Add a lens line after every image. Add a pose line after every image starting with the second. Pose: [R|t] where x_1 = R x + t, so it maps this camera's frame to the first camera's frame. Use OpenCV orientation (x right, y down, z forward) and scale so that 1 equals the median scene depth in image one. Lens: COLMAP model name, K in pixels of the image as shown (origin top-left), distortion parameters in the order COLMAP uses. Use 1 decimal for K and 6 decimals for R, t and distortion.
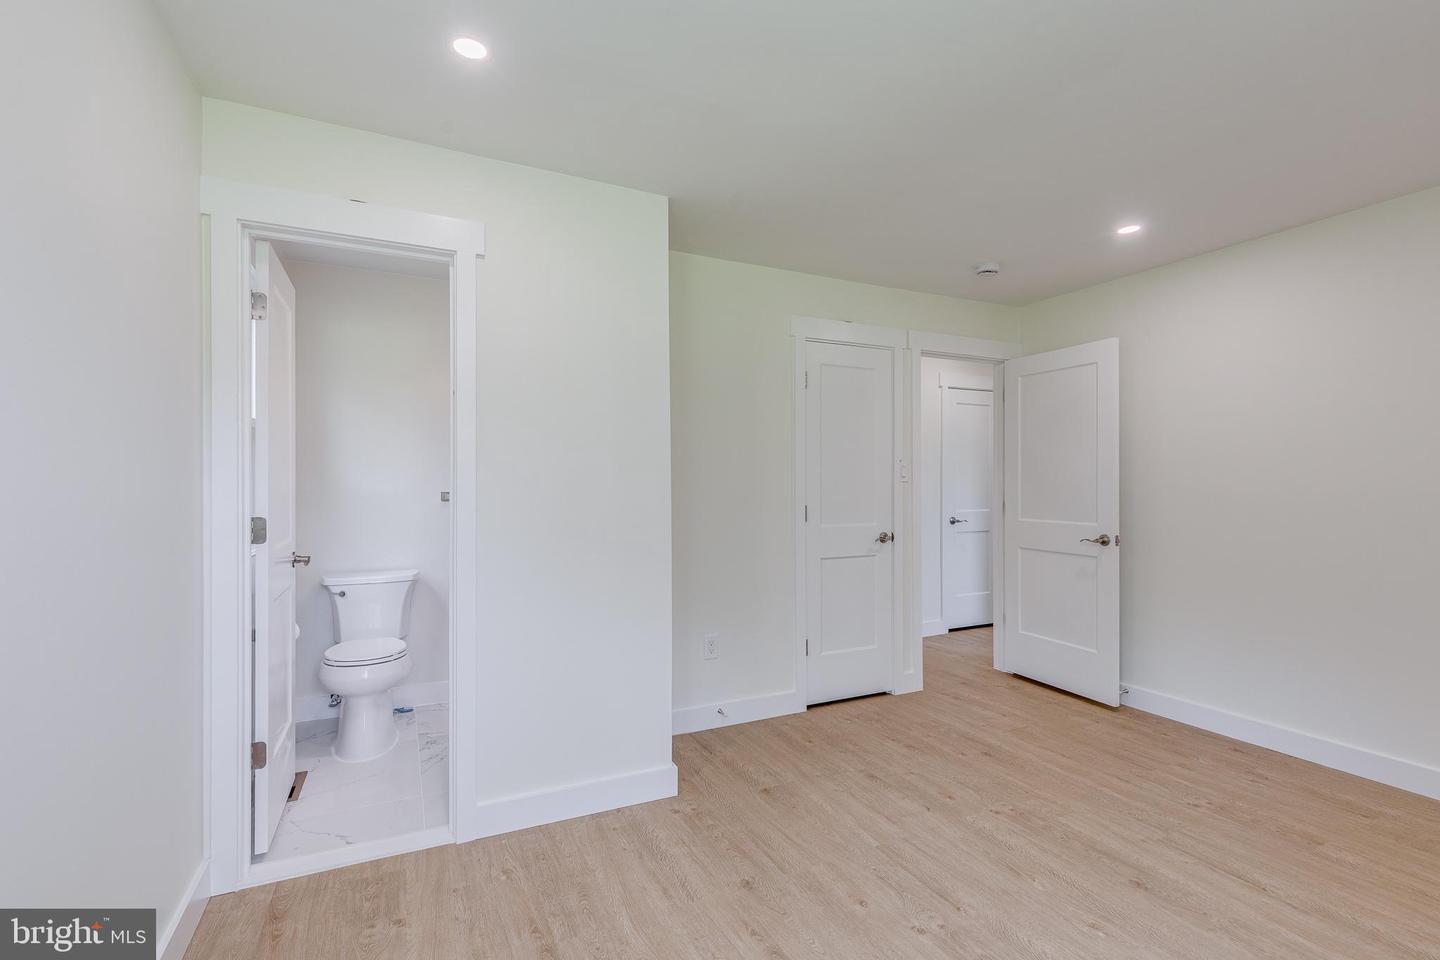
lens RADIAL K [[651.3, 0, 719.4], [0, 651.3, 481.8], [0, 0, 1]] dist [0.004206, 0.000177]
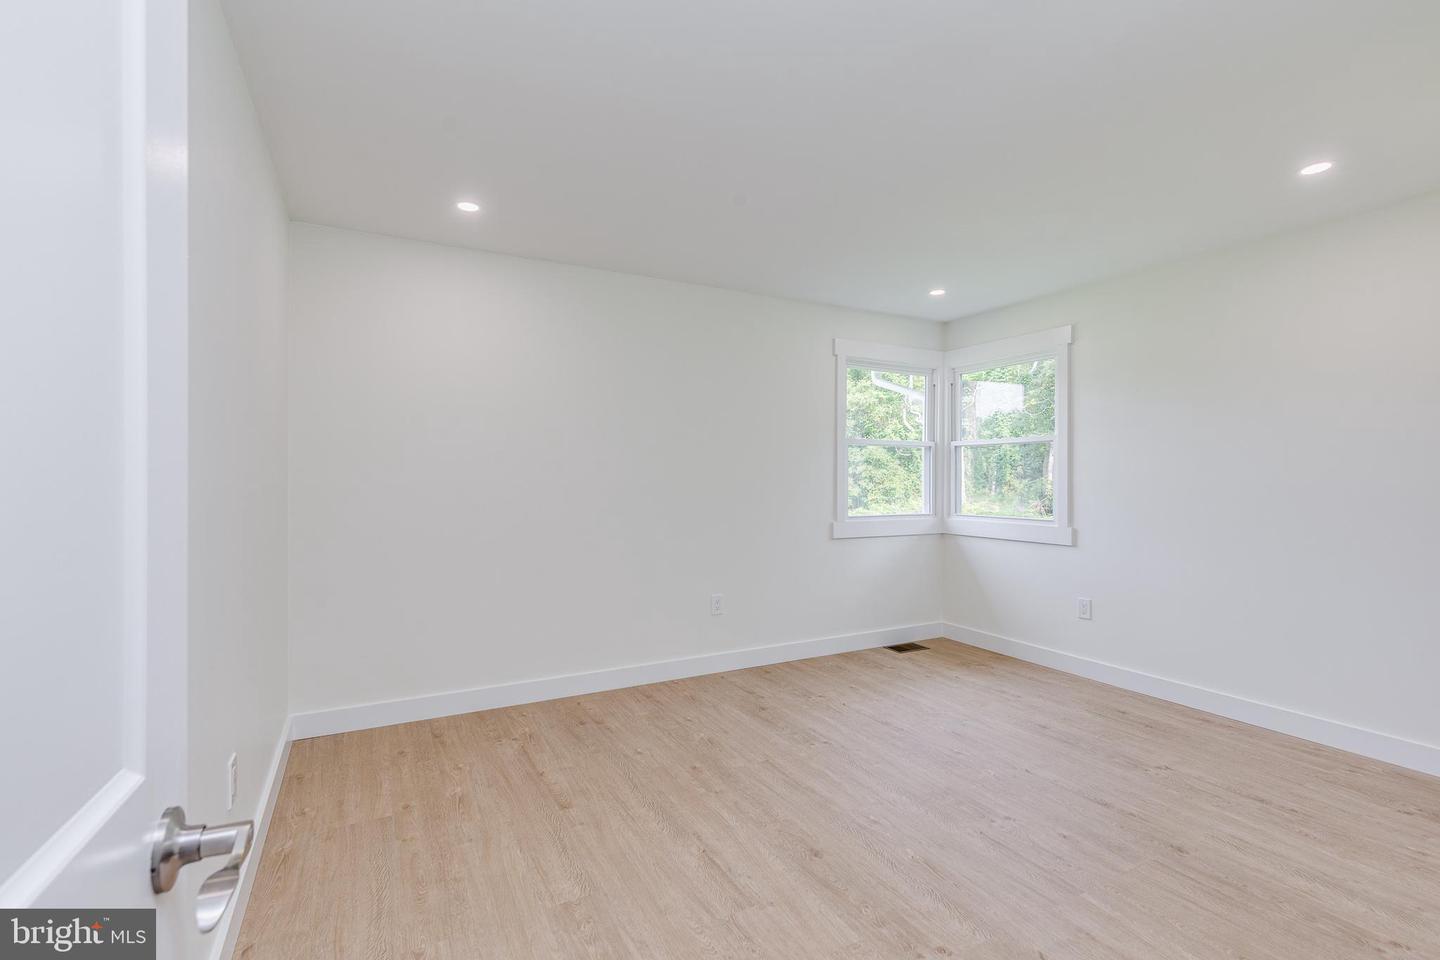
lens RADIAL K [[651.3, 0, 721.1], [0, 651.3, 480.0], [0, 0, 1]] dist [0.004206, 0.000177]
pose [[-0.999315, 0.001197, -0.036987, 0.798522], [0.000969, 0.999981, 0.006169, 0.005369], [0.036994, 0.006128, -0.999297, 1.959367]]
